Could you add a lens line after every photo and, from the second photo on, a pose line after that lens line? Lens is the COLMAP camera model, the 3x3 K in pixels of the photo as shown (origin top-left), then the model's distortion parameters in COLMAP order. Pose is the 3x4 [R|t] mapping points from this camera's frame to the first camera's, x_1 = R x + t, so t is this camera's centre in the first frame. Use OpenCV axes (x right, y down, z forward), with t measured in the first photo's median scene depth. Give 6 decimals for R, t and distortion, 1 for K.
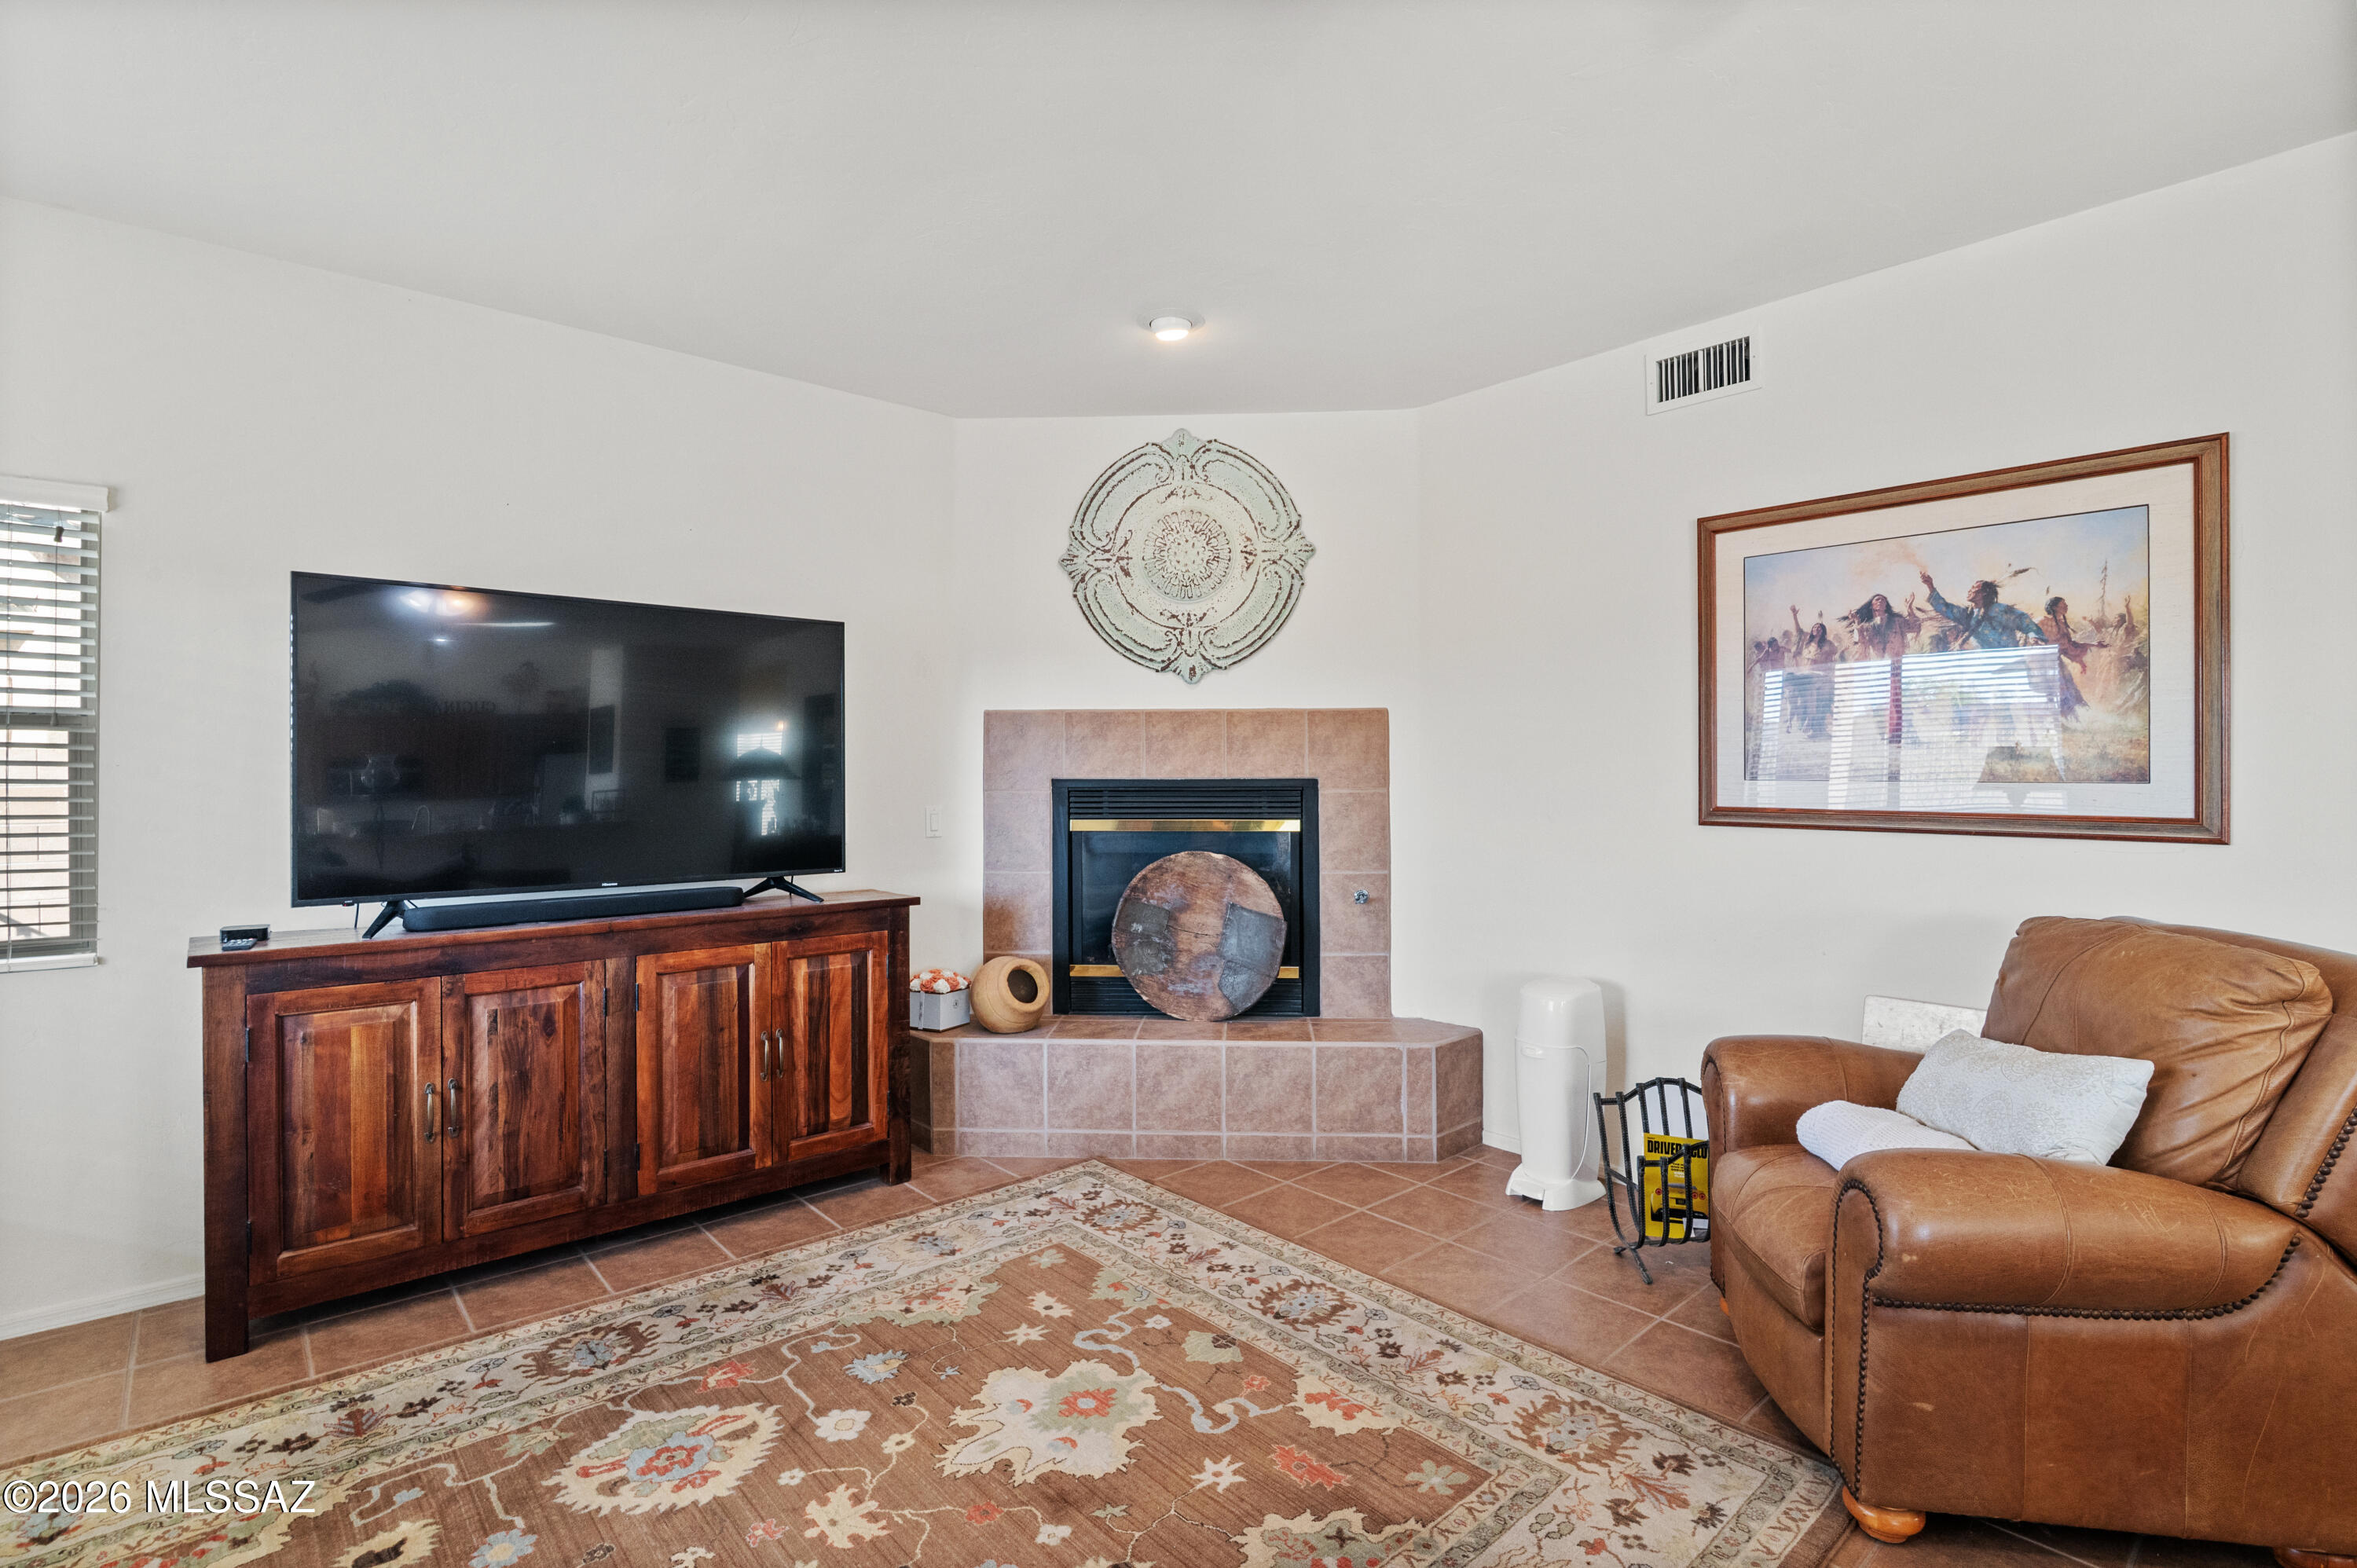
lens RADIAL K [[1094.1, 0, 1178.8], [0, 1094.1, 775.7], [0, 0, 1]] dist [-0.021031, -0.000104]
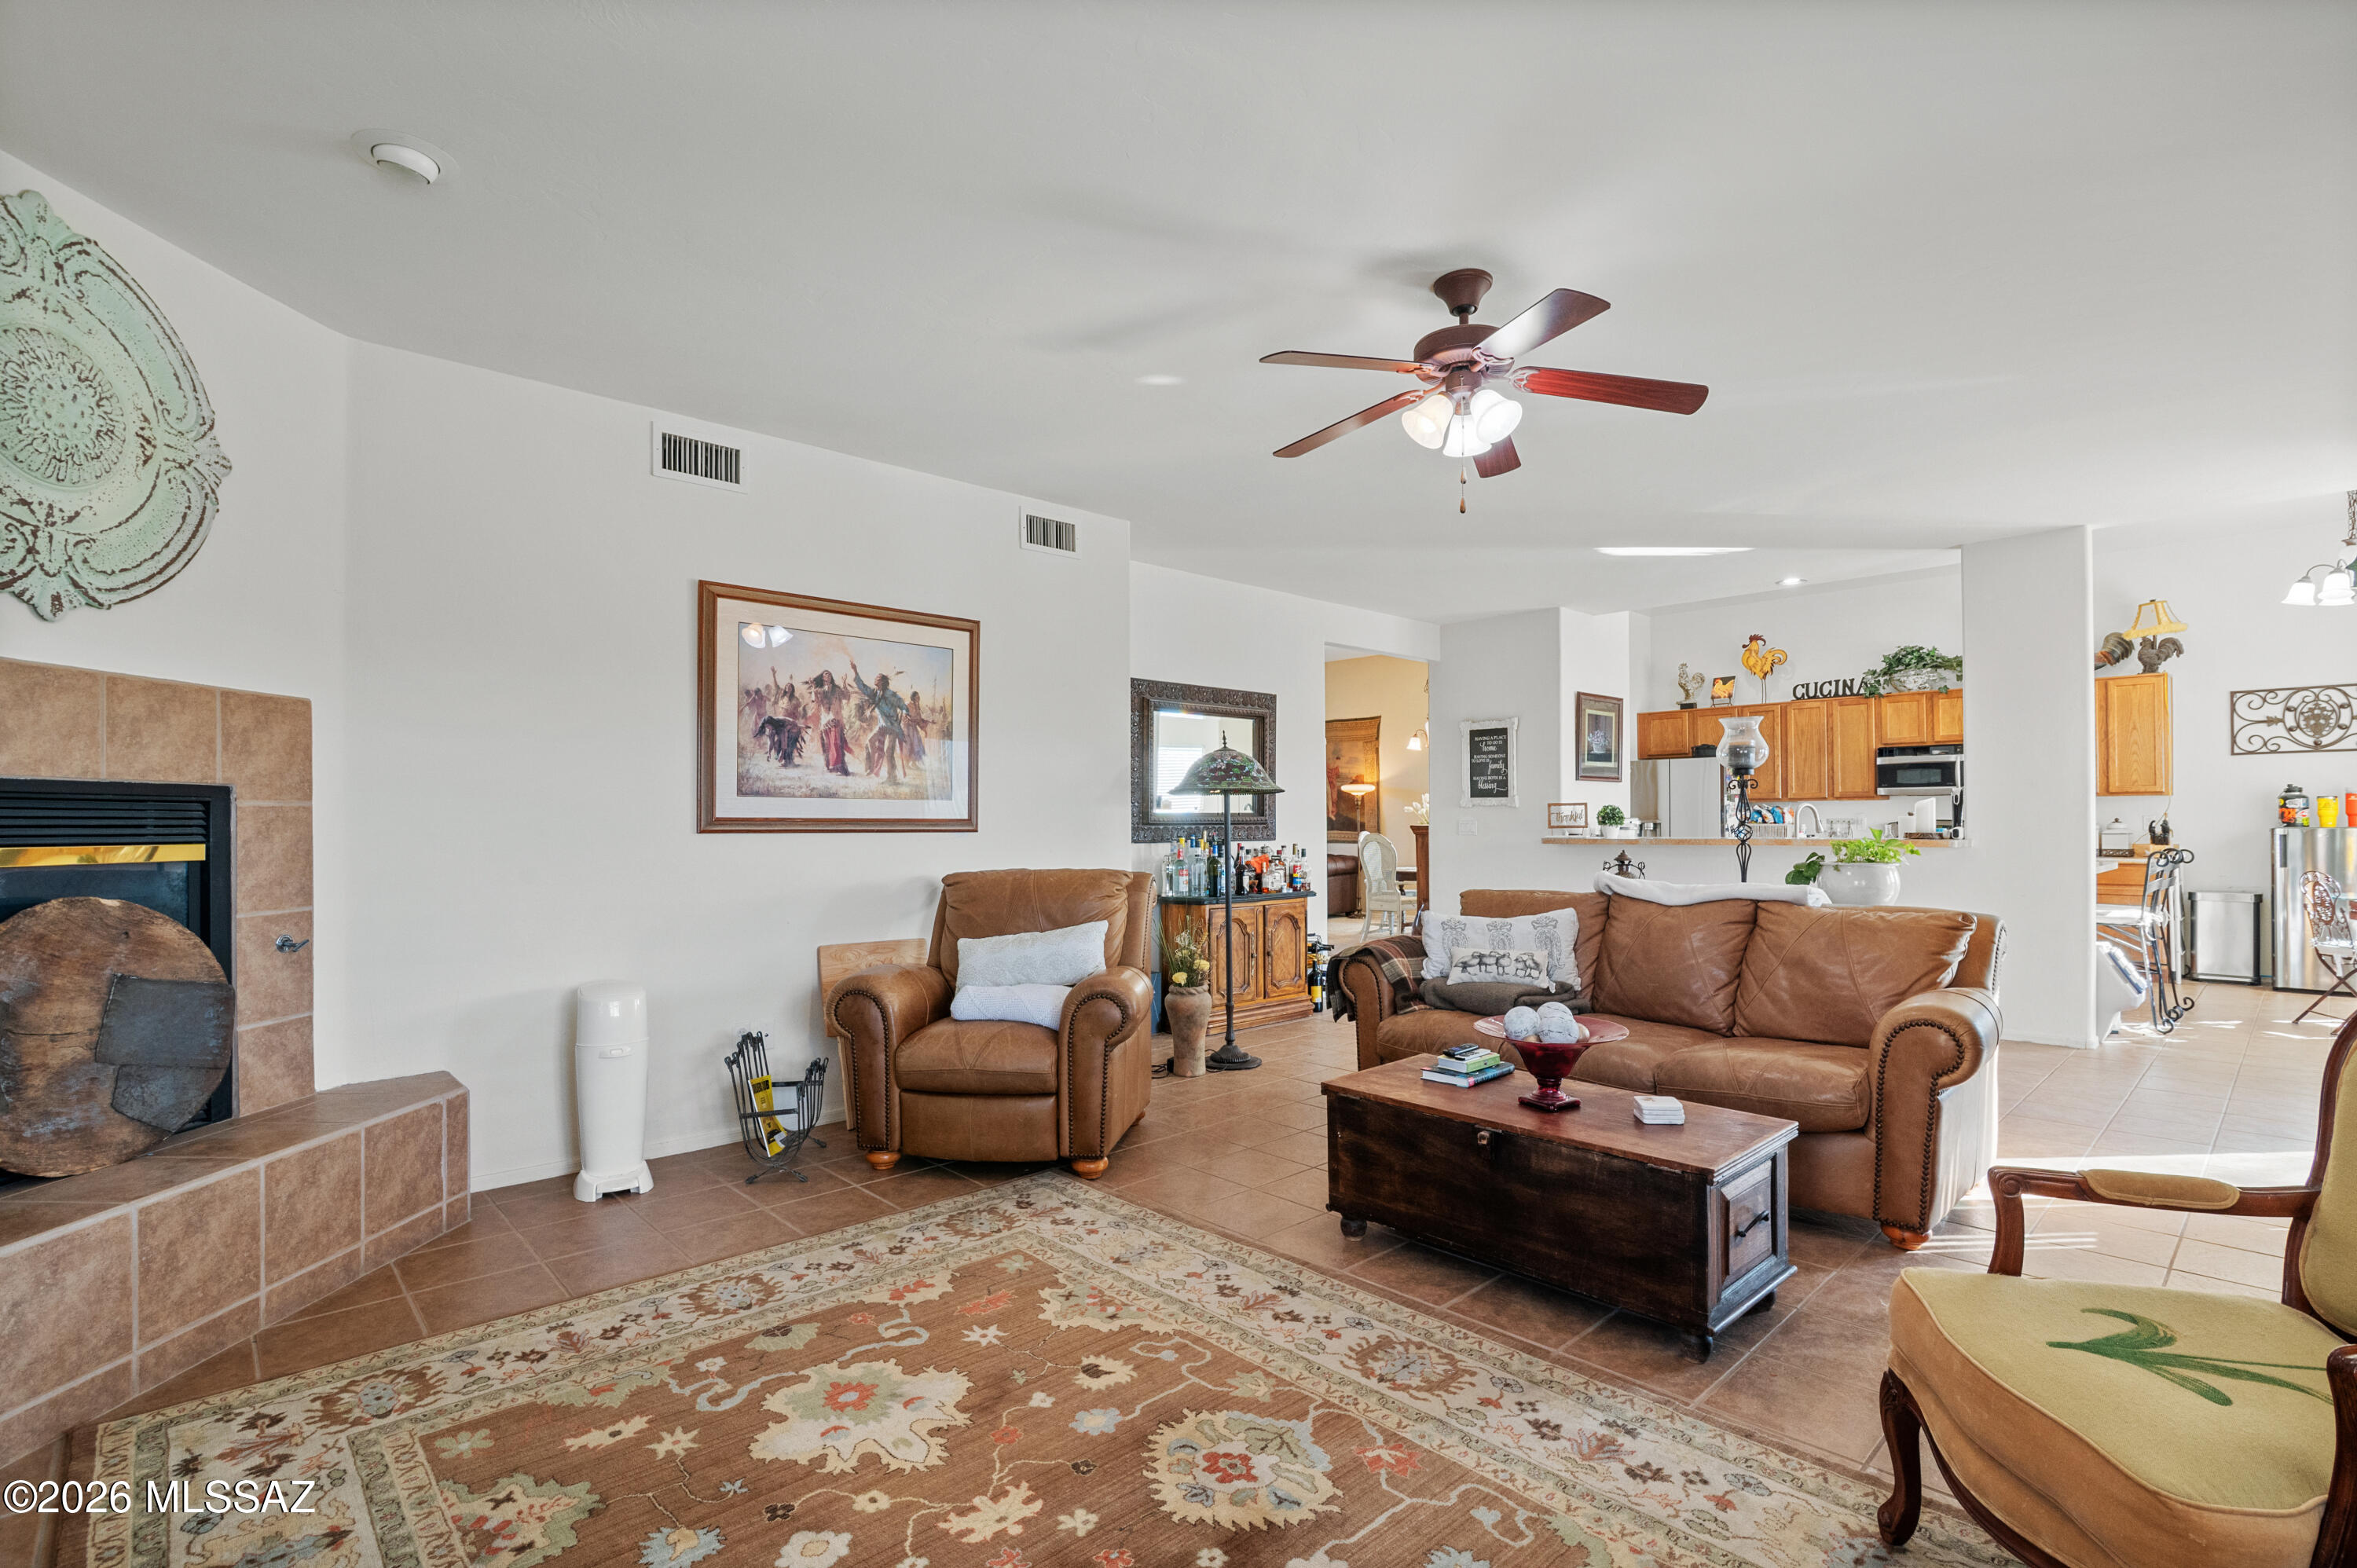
lens RADIAL K [[1107.9, 0, 1168.9], [0, 1107.9, 820.9], [0, 0, 1]] dist [-0.018956, 0.000555]
pose [[-0.014610, 0.004629, 0.999883, -0.769137], [0.004093, 0.999981, -0.004570, 0.040292], [-0.999885, 0.004026, -0.014629, 0.505135]]
